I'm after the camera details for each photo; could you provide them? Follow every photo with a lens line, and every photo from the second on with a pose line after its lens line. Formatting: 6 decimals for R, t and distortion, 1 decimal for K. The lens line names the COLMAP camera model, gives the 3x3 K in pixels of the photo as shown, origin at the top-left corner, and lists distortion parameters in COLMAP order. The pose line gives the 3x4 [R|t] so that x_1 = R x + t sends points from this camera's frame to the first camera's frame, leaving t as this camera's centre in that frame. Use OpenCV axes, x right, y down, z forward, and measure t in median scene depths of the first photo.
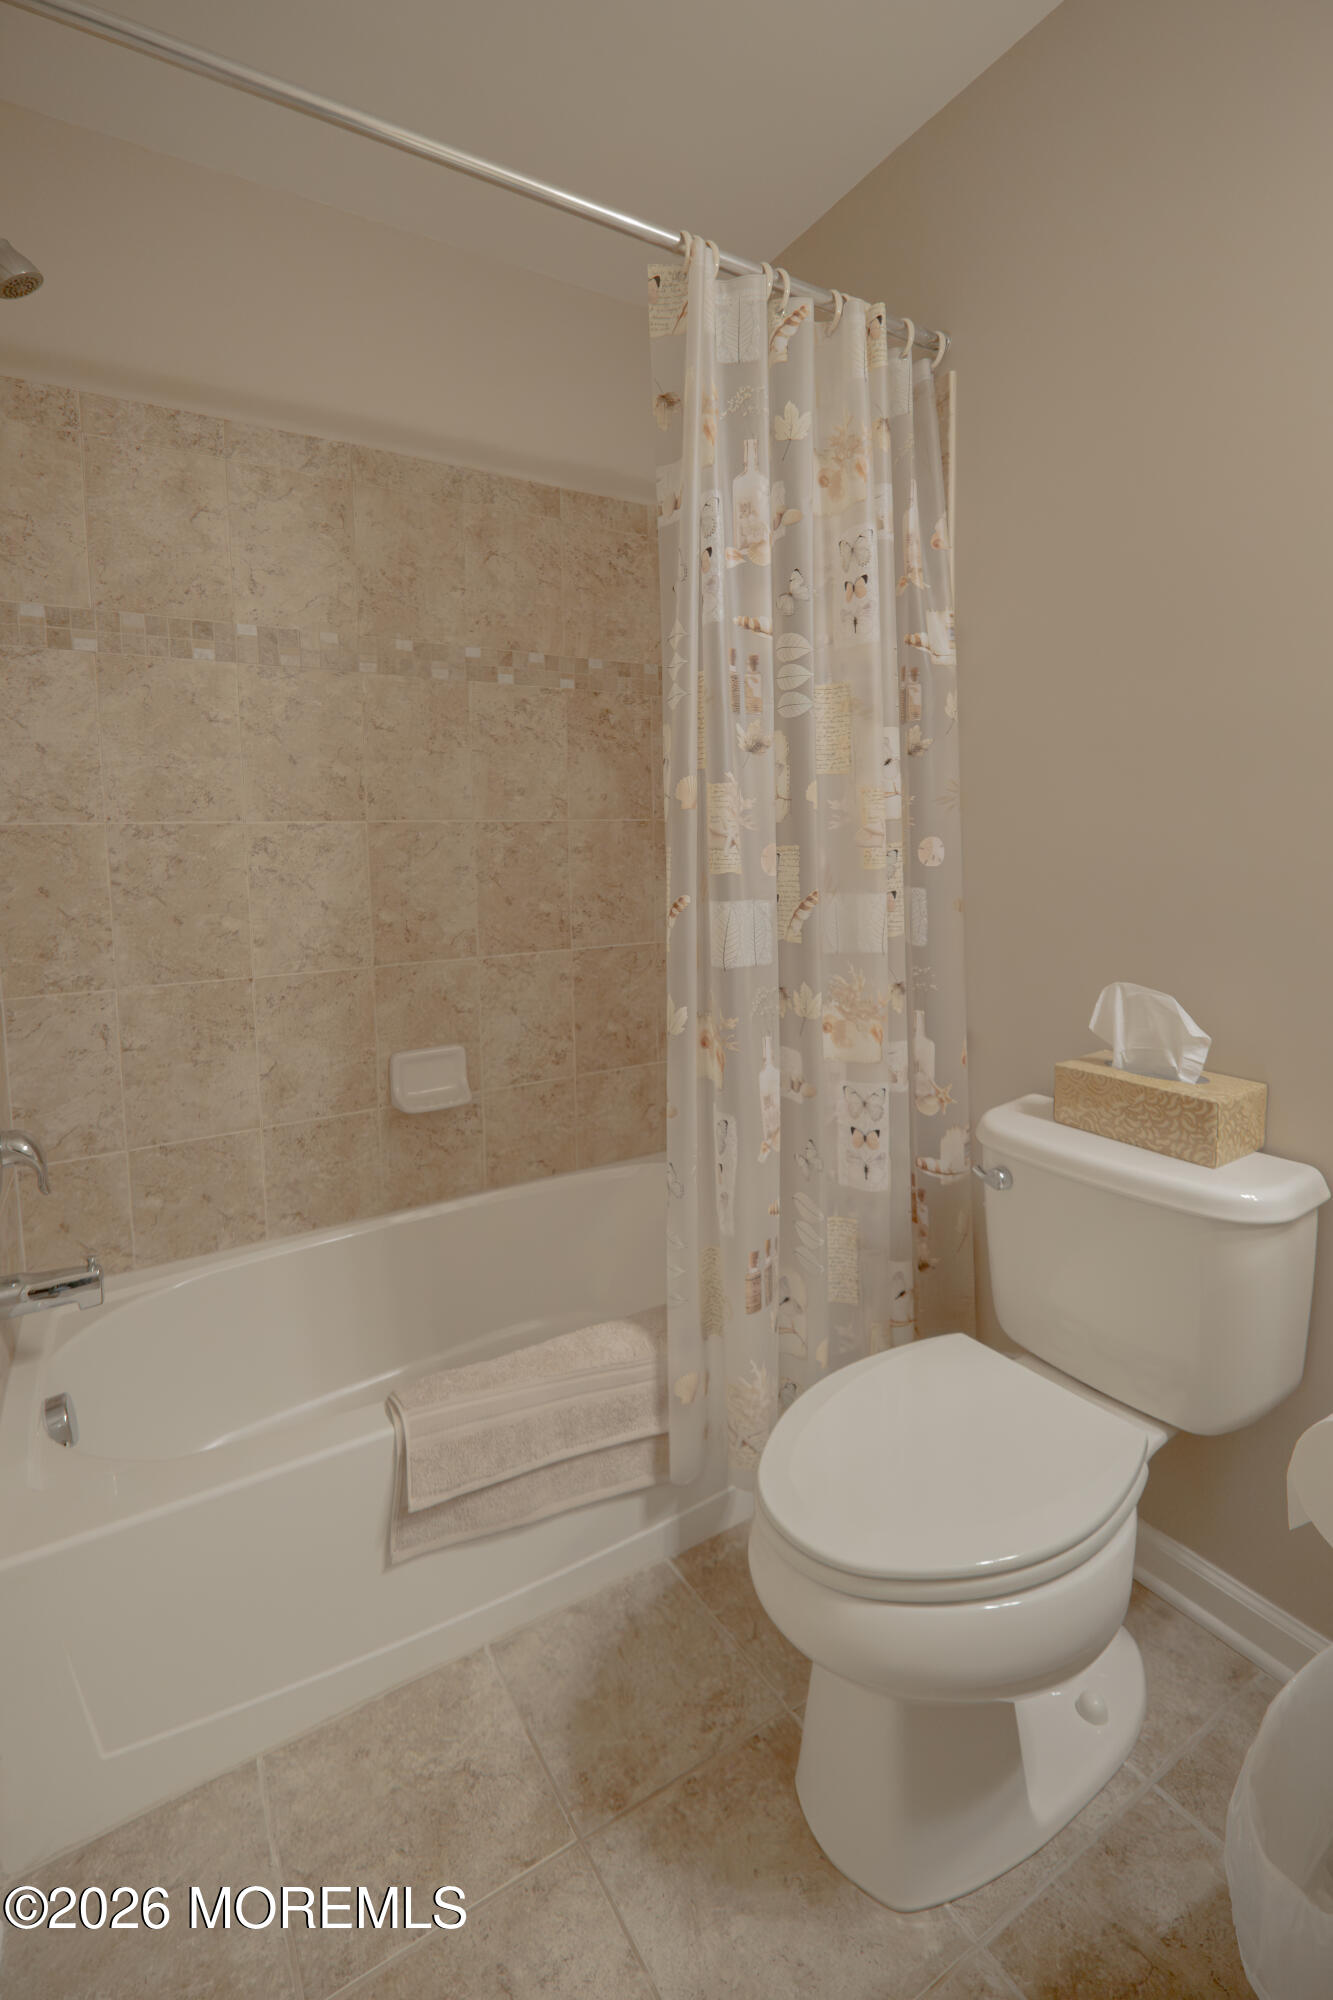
lens RADIAL K [[907.3, 0, 650.1], [0, 907.3, 993.5], [0, 0, 1]] dist [0.002222, -0.000396]
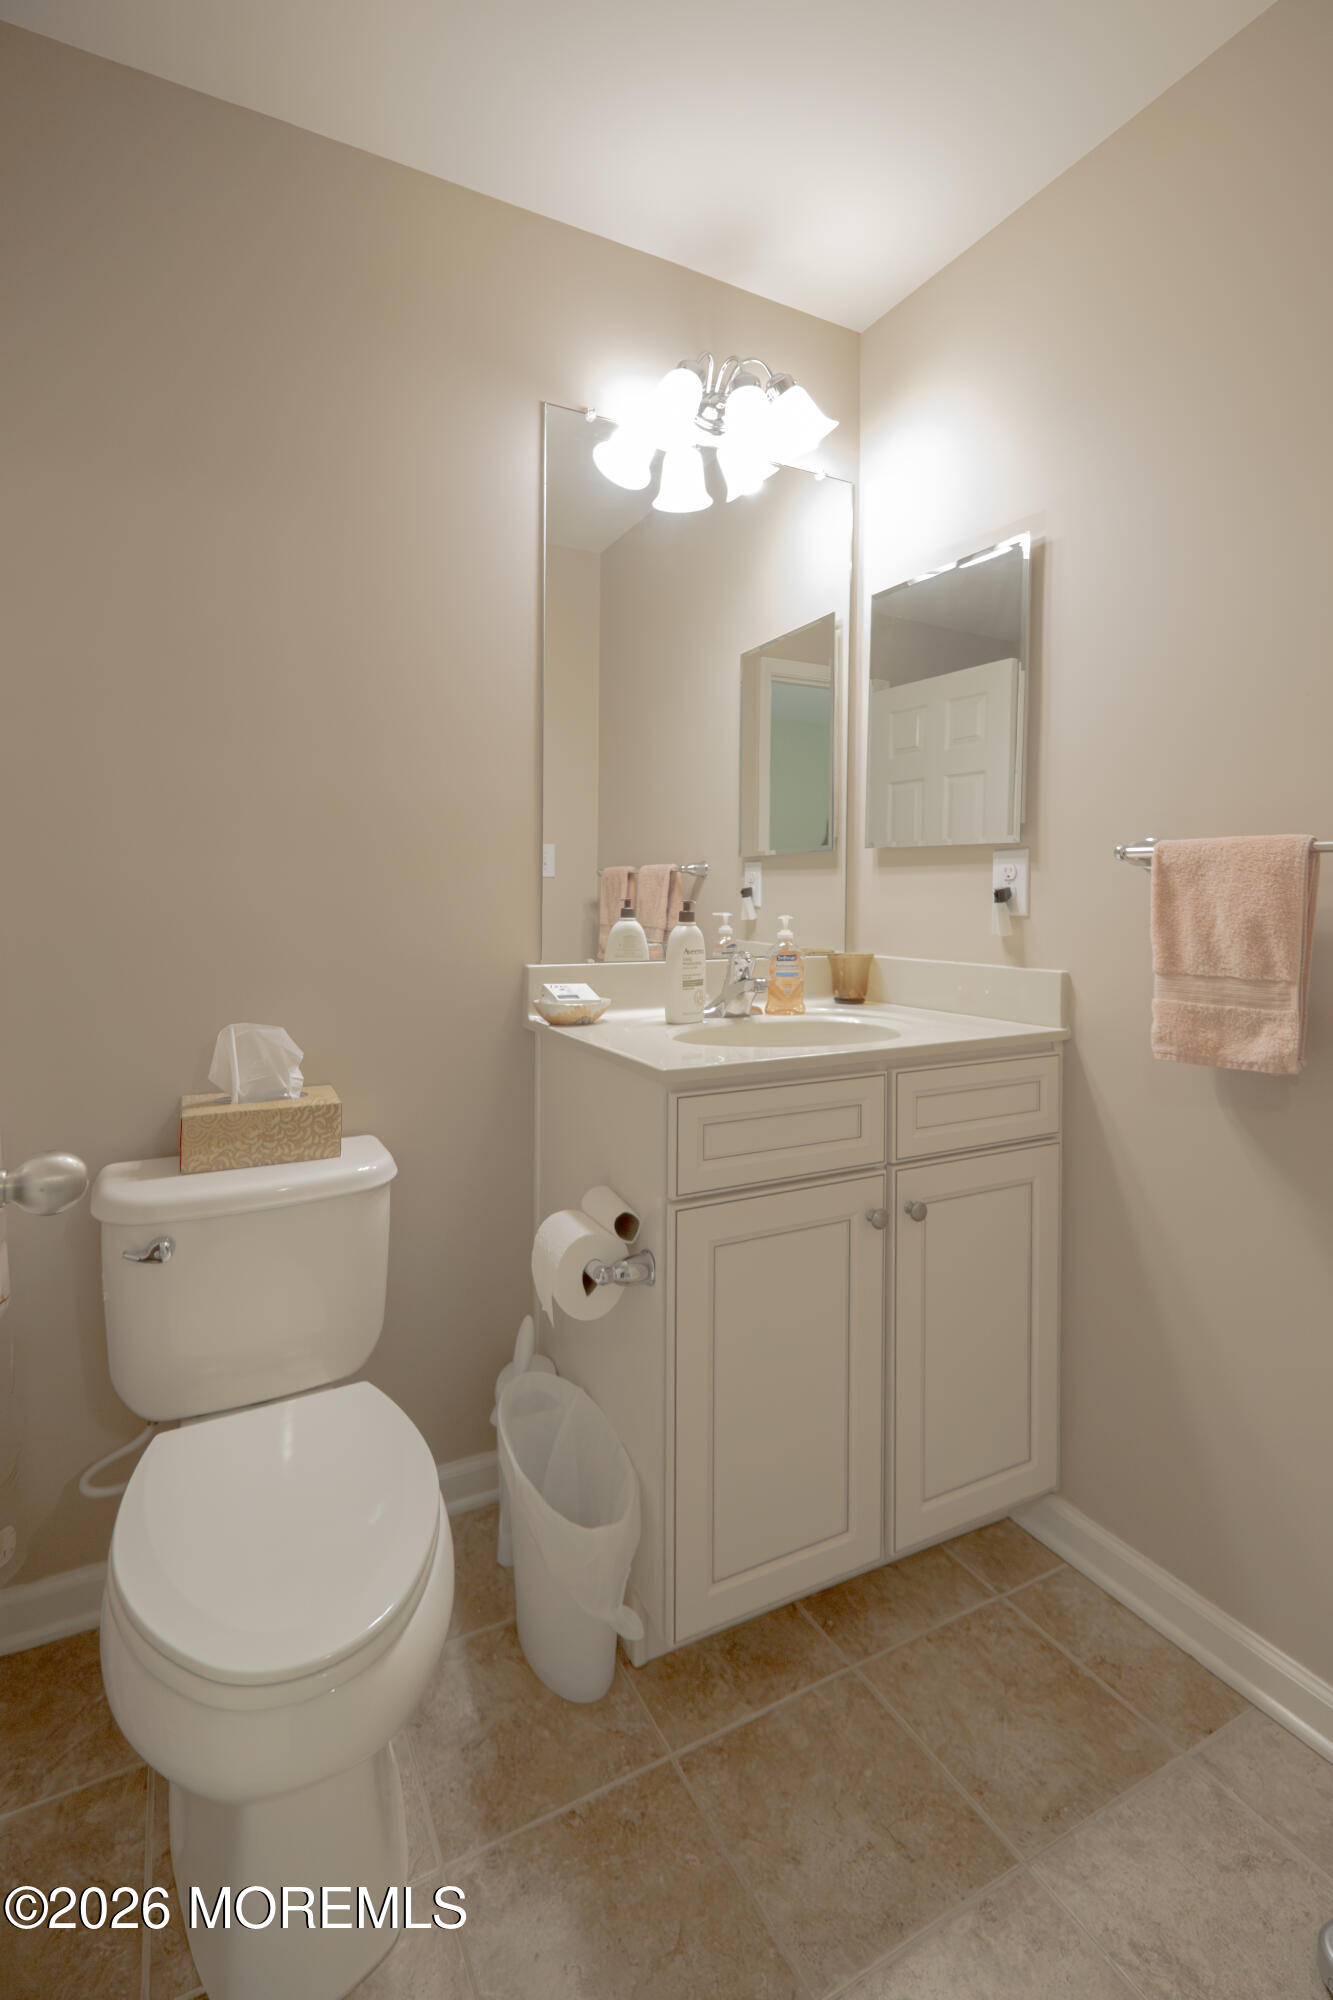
lens RADIAL K [[907.3, 0, 649.7], [0, 907.3, 1000.7], [0, 0, 1]] dist [0.002222, -0.000396]
pose [[0.056613, -0.097996, 0.993575, -0.552762], [0.159228, 0.983320, 0.087912, -0.057990], [-0.985617, 0.153228, 0.071272, 0.439566]]
